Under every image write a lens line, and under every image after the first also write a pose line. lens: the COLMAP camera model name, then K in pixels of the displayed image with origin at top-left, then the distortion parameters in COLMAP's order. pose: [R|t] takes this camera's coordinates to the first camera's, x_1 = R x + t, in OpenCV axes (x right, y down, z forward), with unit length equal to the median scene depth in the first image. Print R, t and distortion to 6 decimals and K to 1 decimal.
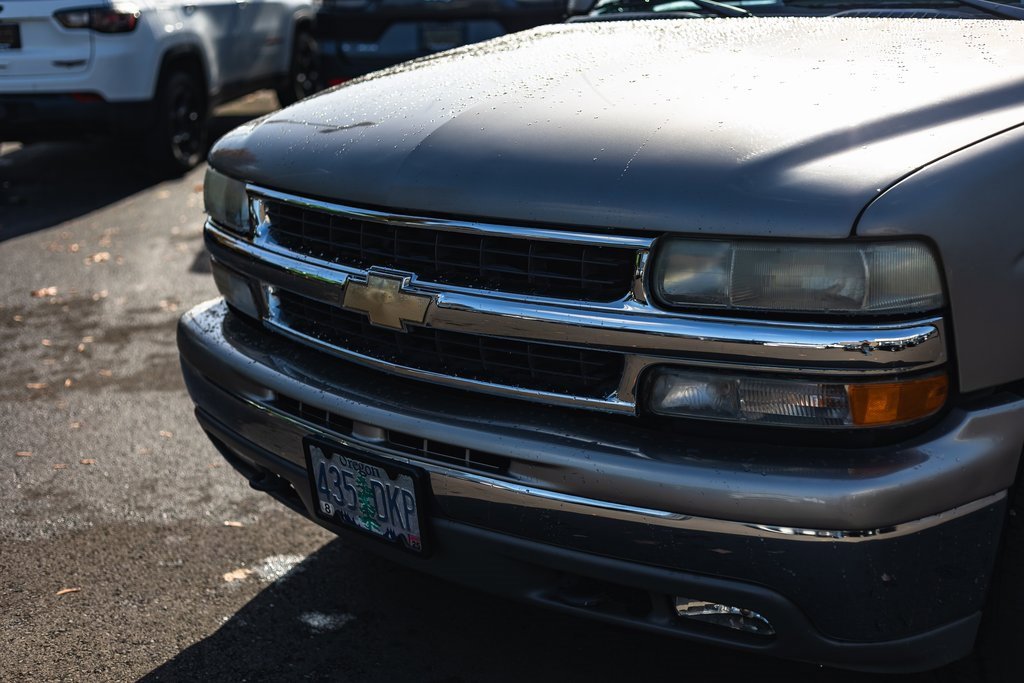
lens RADIAL K [[1465.9, 0, 512.0], [0, 1465.9, 341.5], [0, 0, 1]] dist [0.026200, -0.027549]
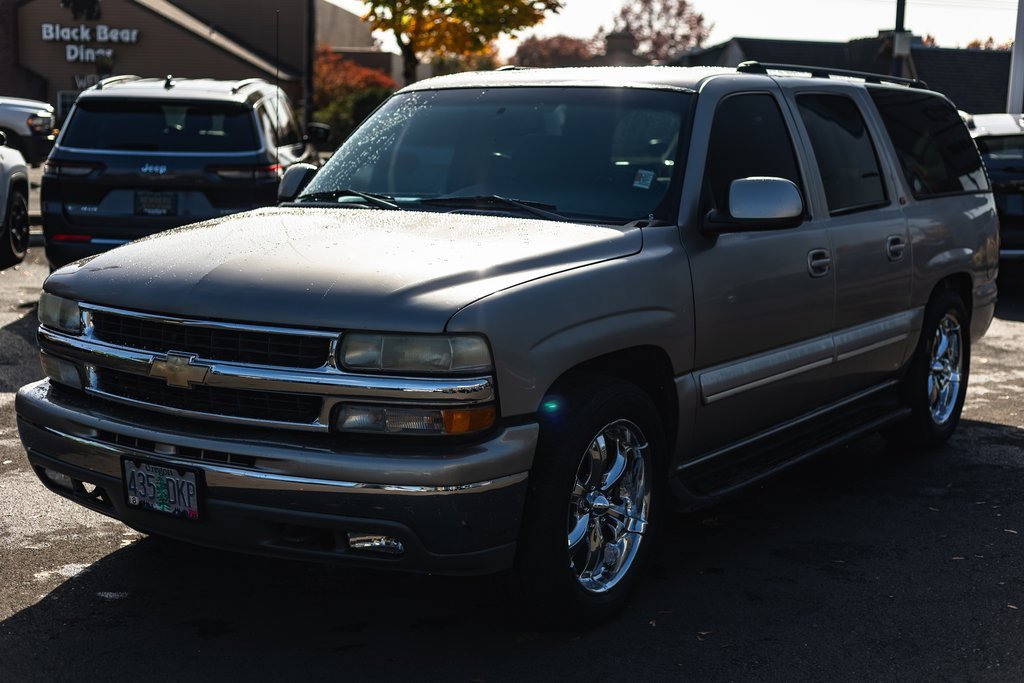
lens RADIAL K [[1415.6, 0, 498.0], [0, 1415.6, 344.0], [0, 0, 1]] dist [0.022292, -0.051128]
pose [[0.976521, 0.025021, 0.213964, -0.078091], [-0.001963, 0.994224, -0.107308, 0.117141], [-0.215413, 0.104369, 0.970930, -0.664521]]
